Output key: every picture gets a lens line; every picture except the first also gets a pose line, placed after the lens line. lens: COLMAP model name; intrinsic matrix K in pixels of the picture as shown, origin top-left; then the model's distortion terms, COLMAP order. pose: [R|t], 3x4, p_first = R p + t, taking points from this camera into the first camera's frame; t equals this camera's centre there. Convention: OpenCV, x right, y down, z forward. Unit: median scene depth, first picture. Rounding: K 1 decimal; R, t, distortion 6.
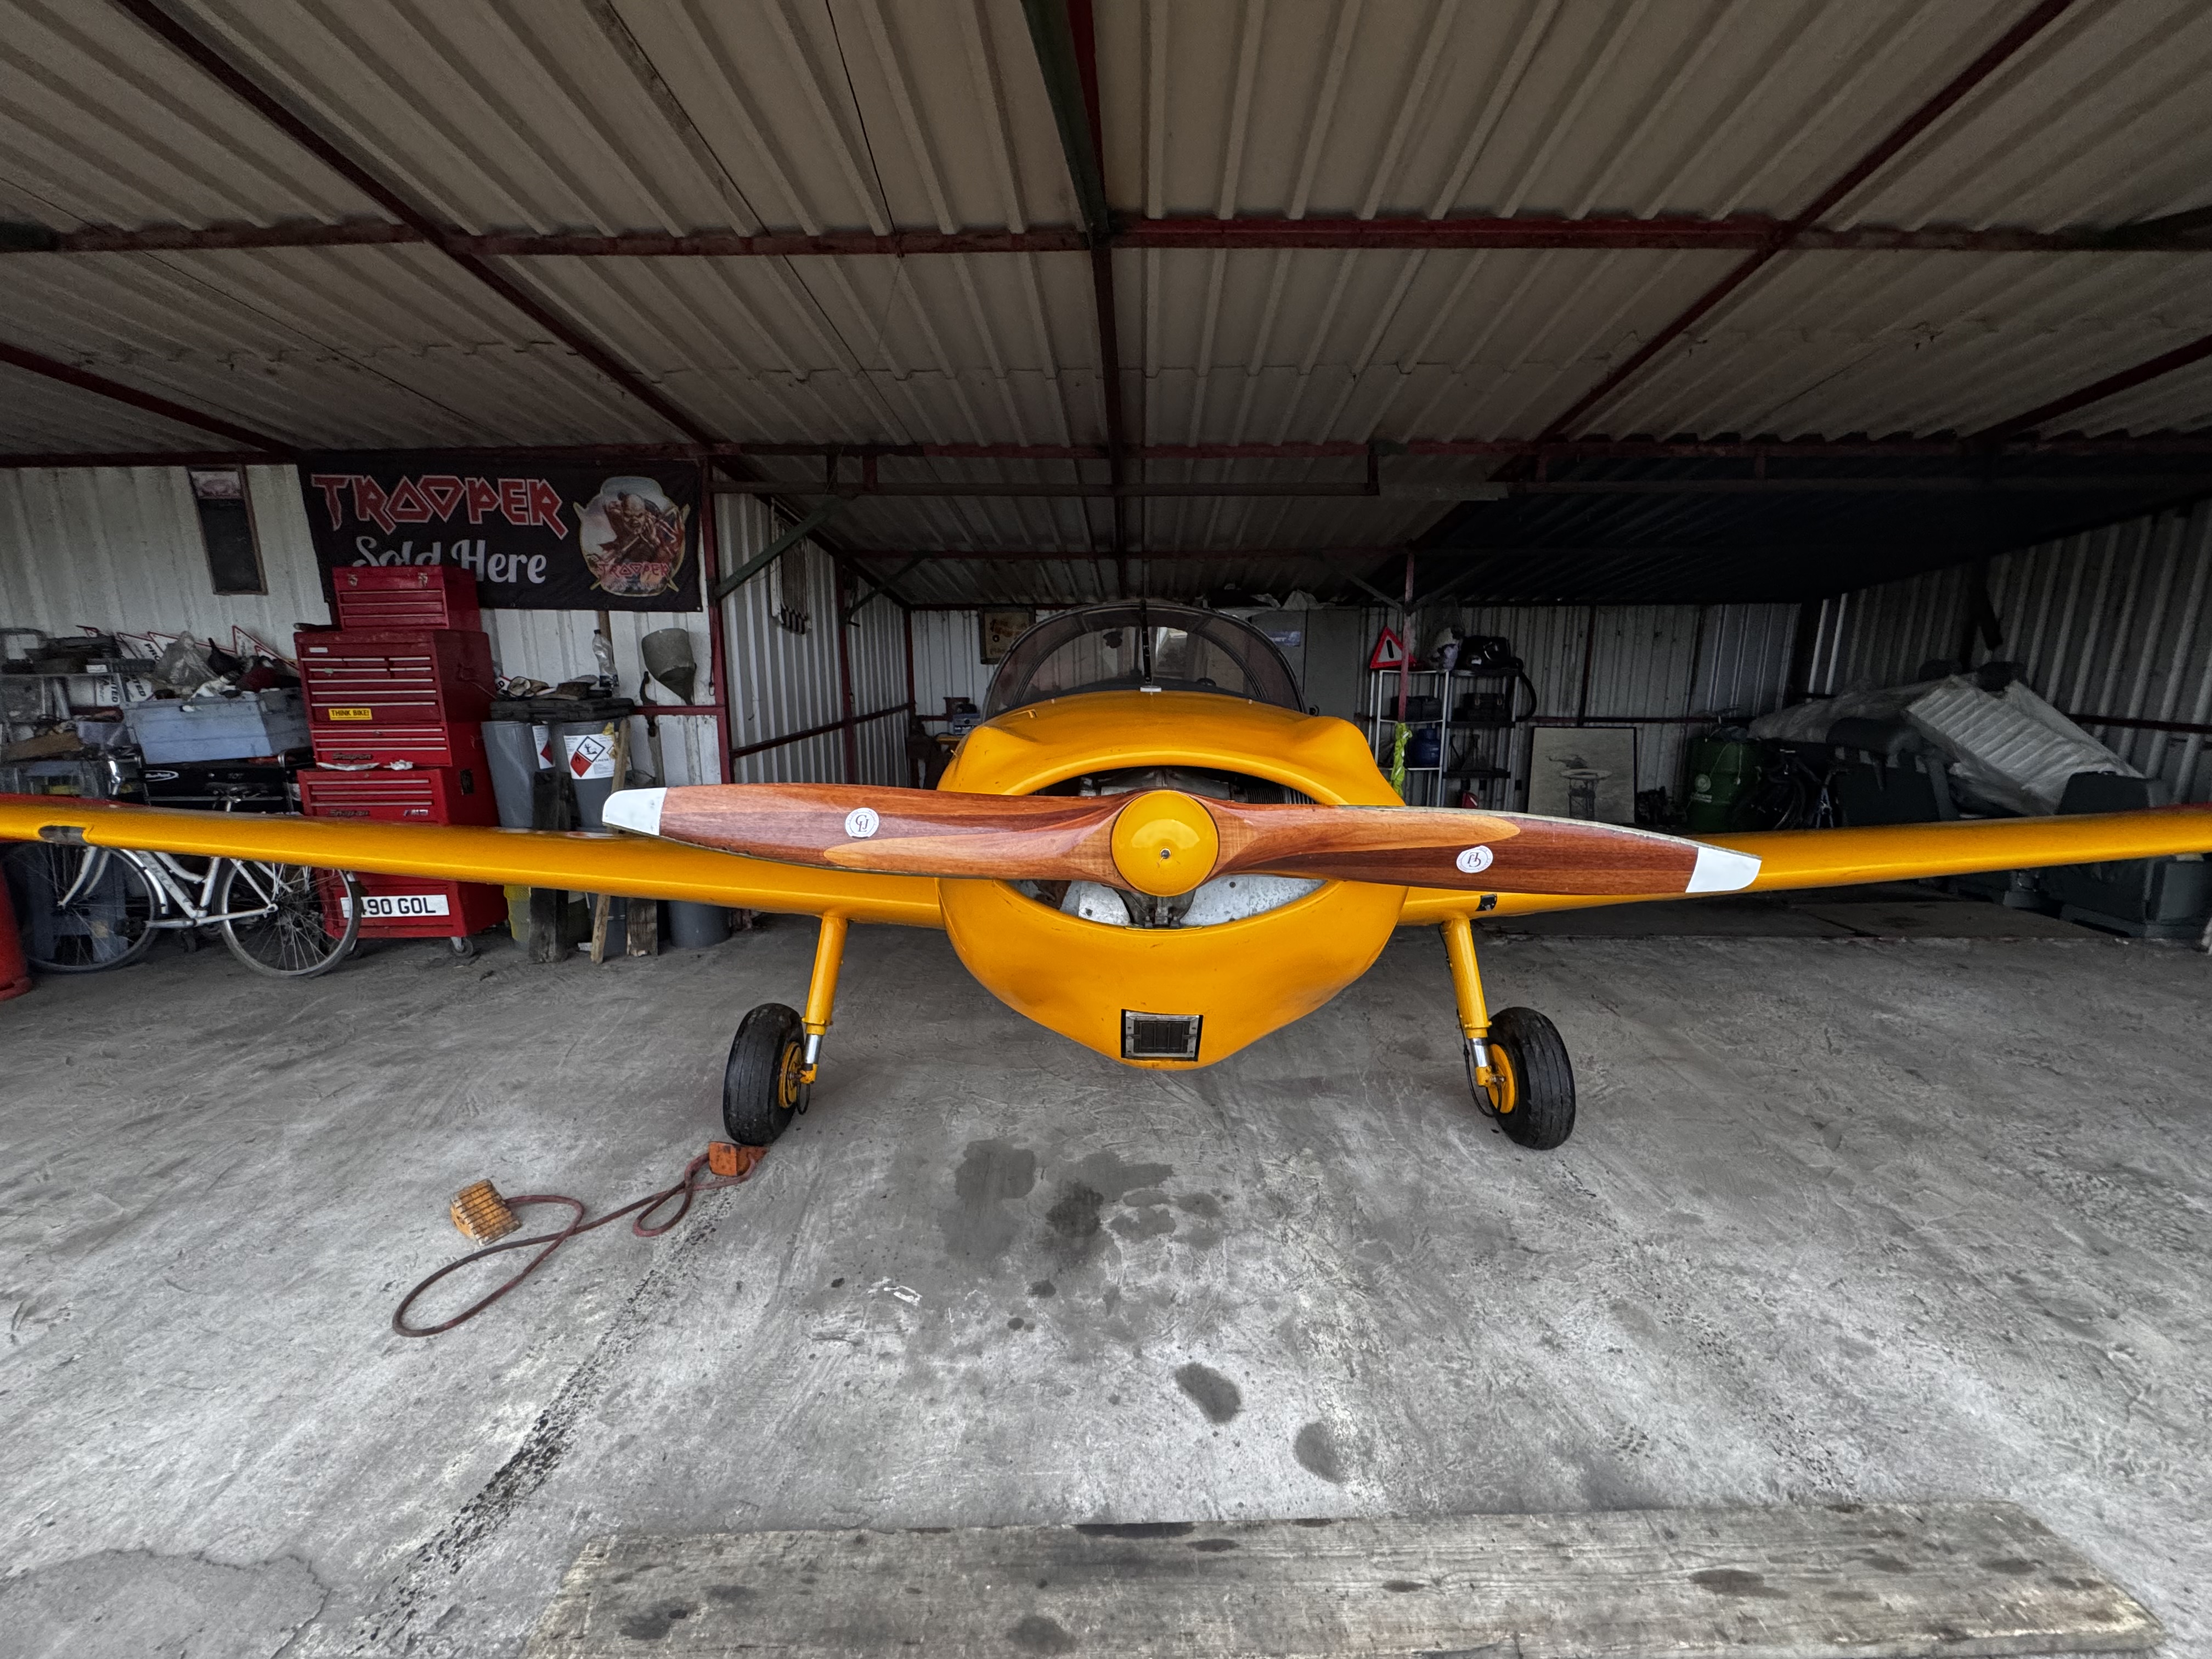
lens RADIAL K [[885.4, 0, 1109.2], [0, 885.4, 835.6], [0, 0, 1]] dist [0.000535, -0.000883]
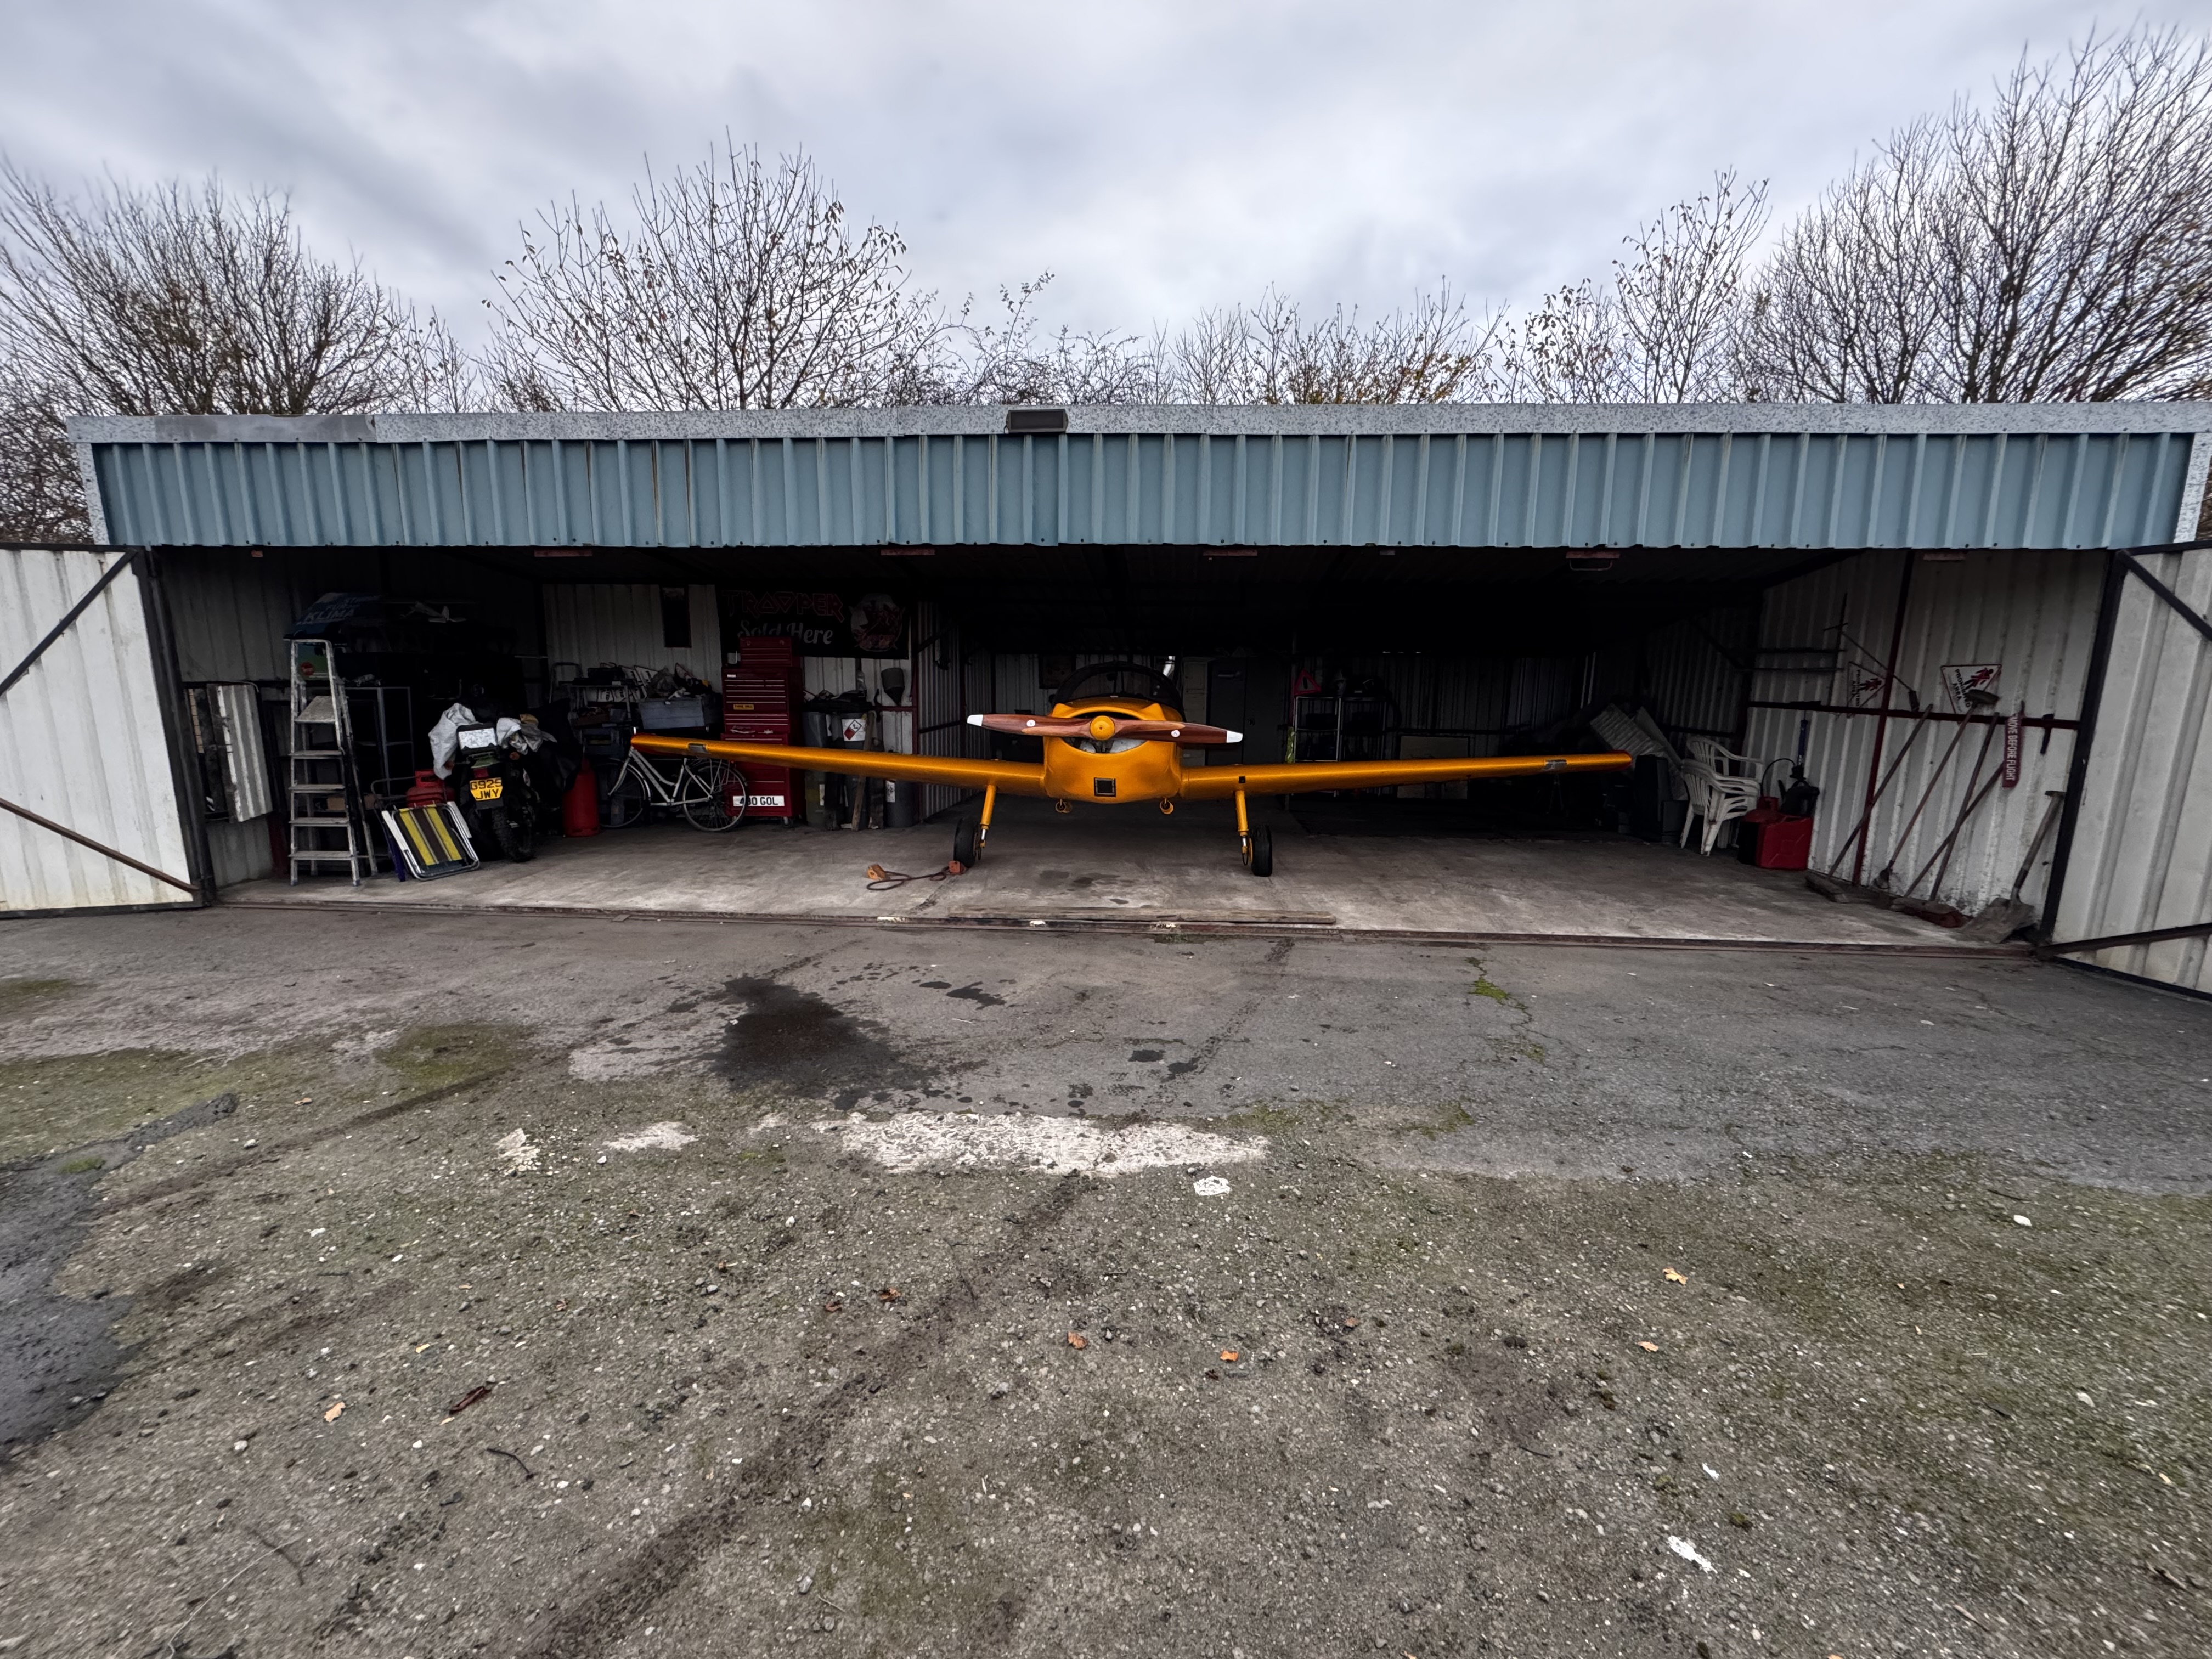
lens RADIAL K [[885.4, 0, 1105.6], [0, 885.4, 829.9], [0, 0, 1]] dist [0.000535, -0.000883]
pose [[0.998740, 0.022712, -0.044760, 0.082463], [-0.024363, 0.999030, -0.036680, 0.192575], [0.043883, 0.037724, 0.998324, -0.954038]]
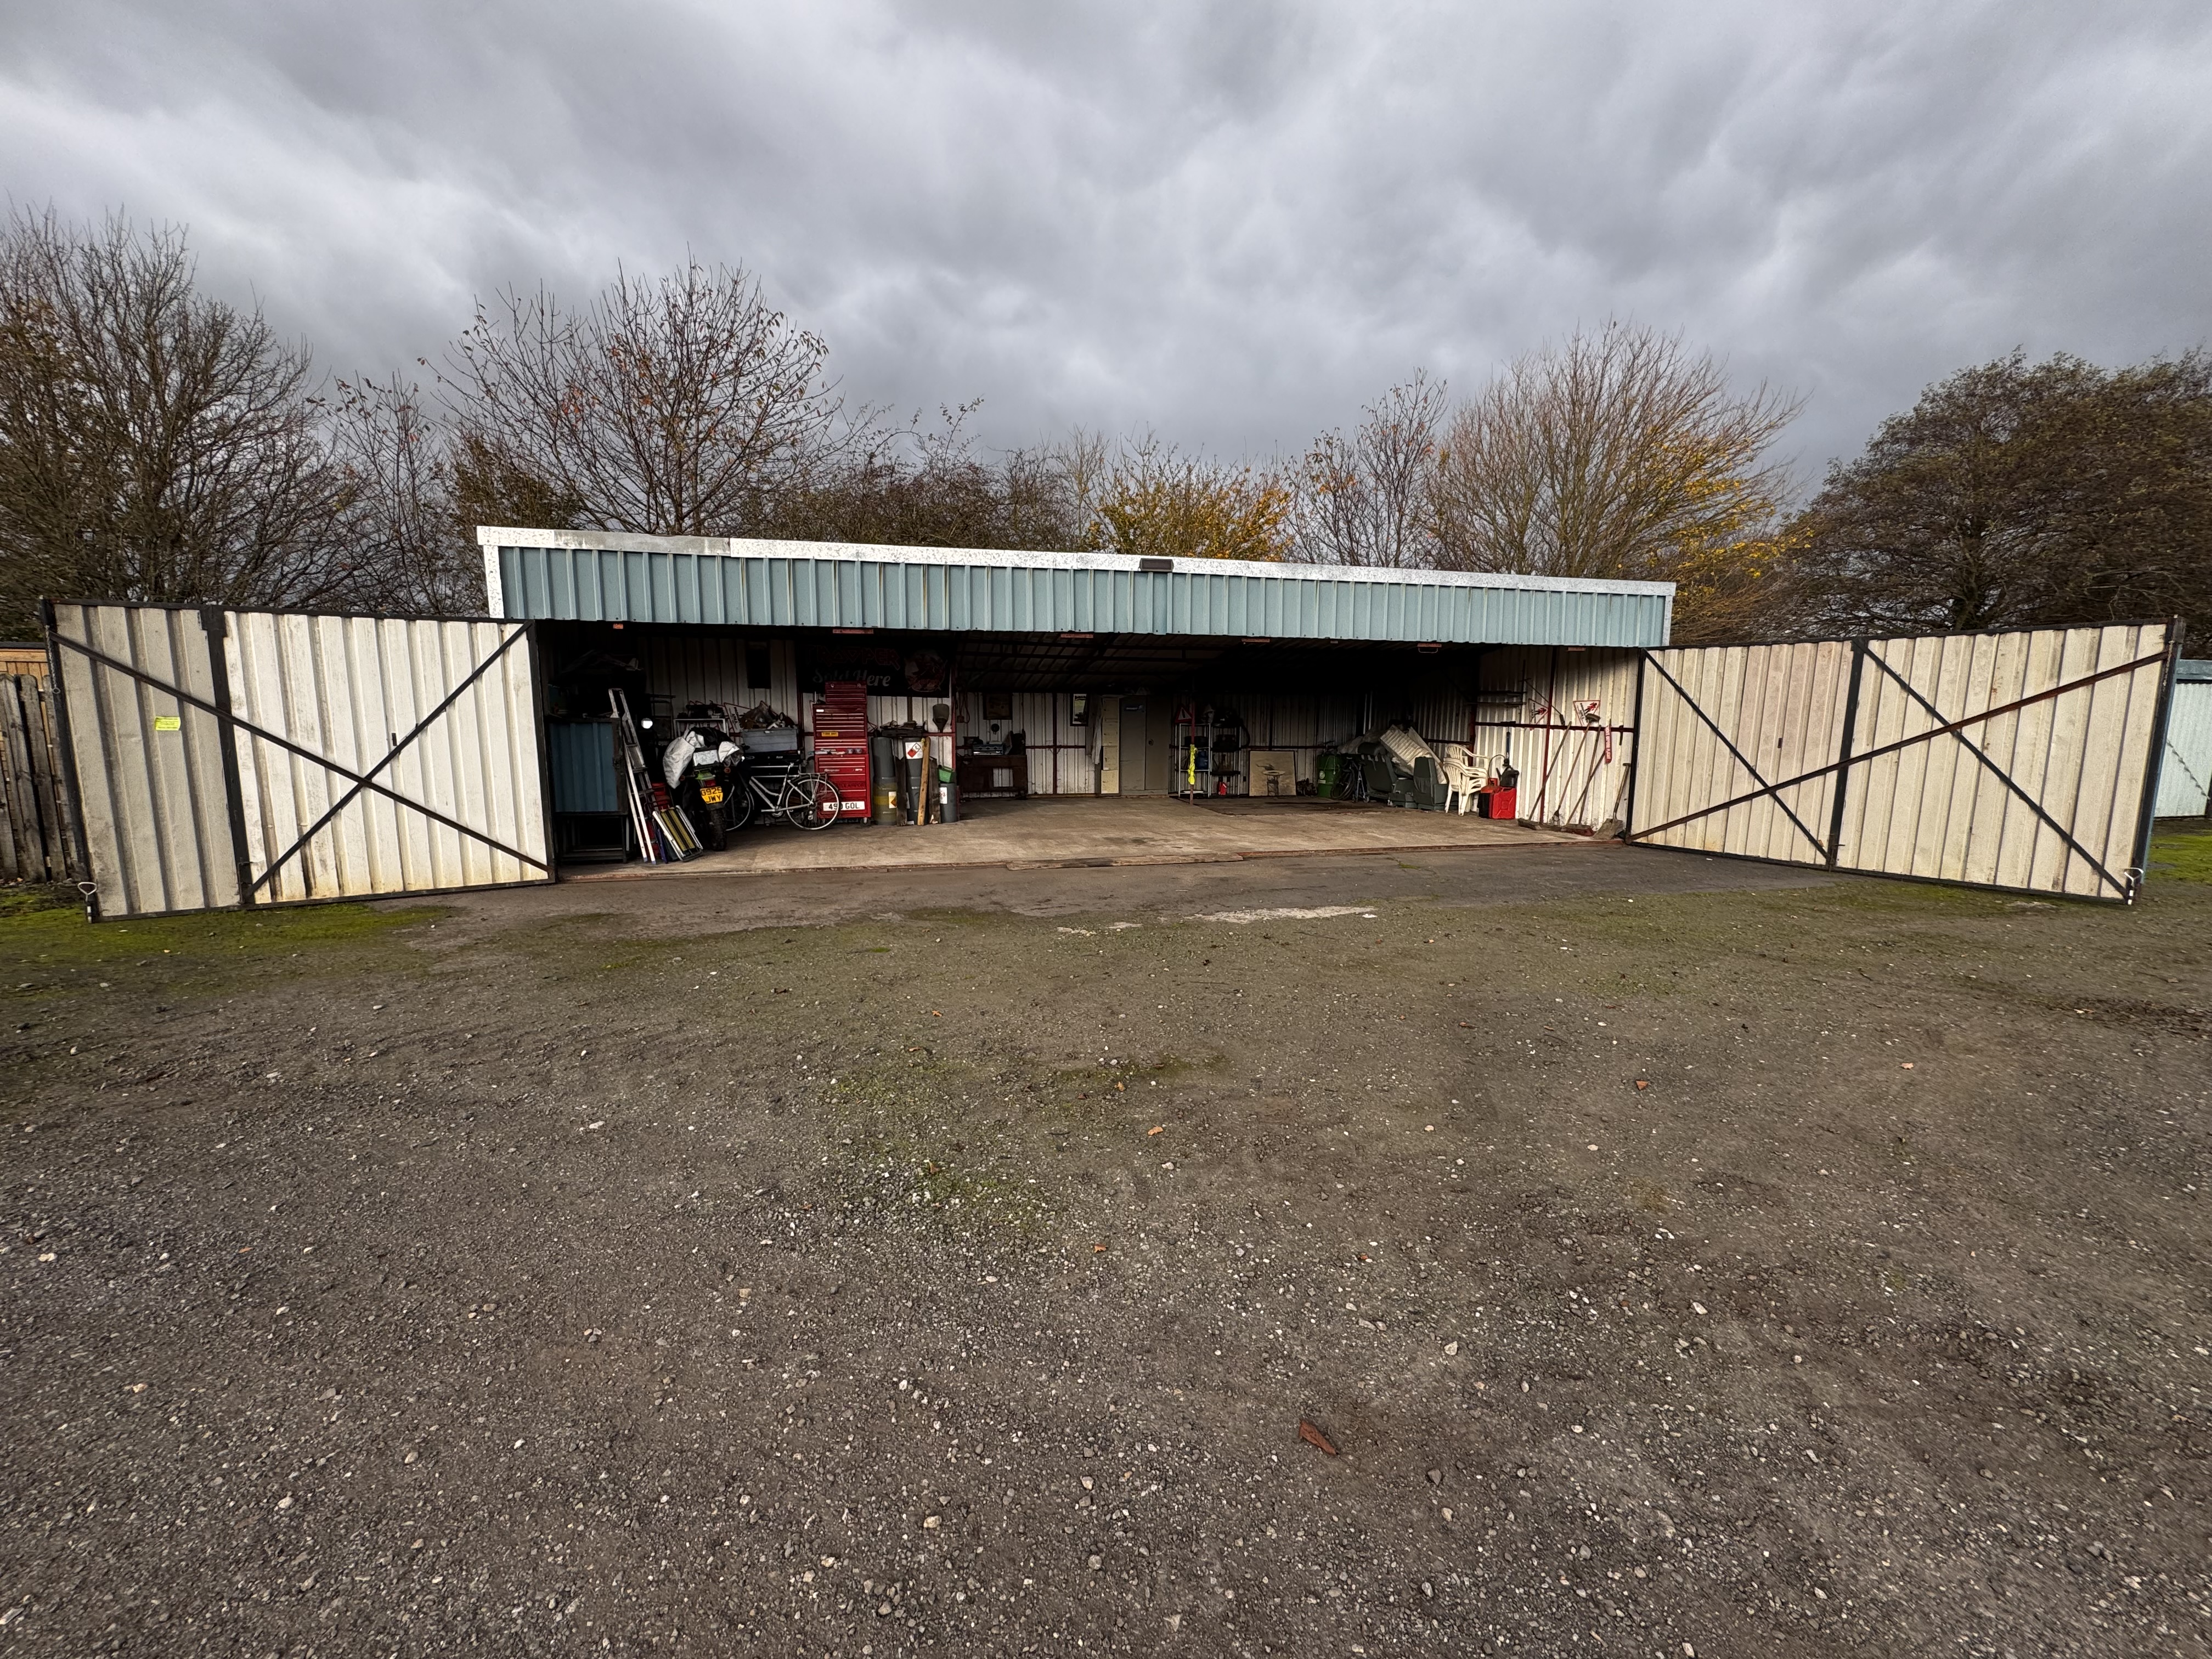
lens RADIAL K [[885.4, 0, 1110.3], [0, 885.4, 831.2], [0, 0, 1]] dist [0.000535, -0.000883]
pose [[0.968811, -0.024459, 0.246589, -0.654837], [0.042824, 0.996670, -0.069389, 0.357421], [-0.244071, 0.077785, 0.966633, -1.681429]]
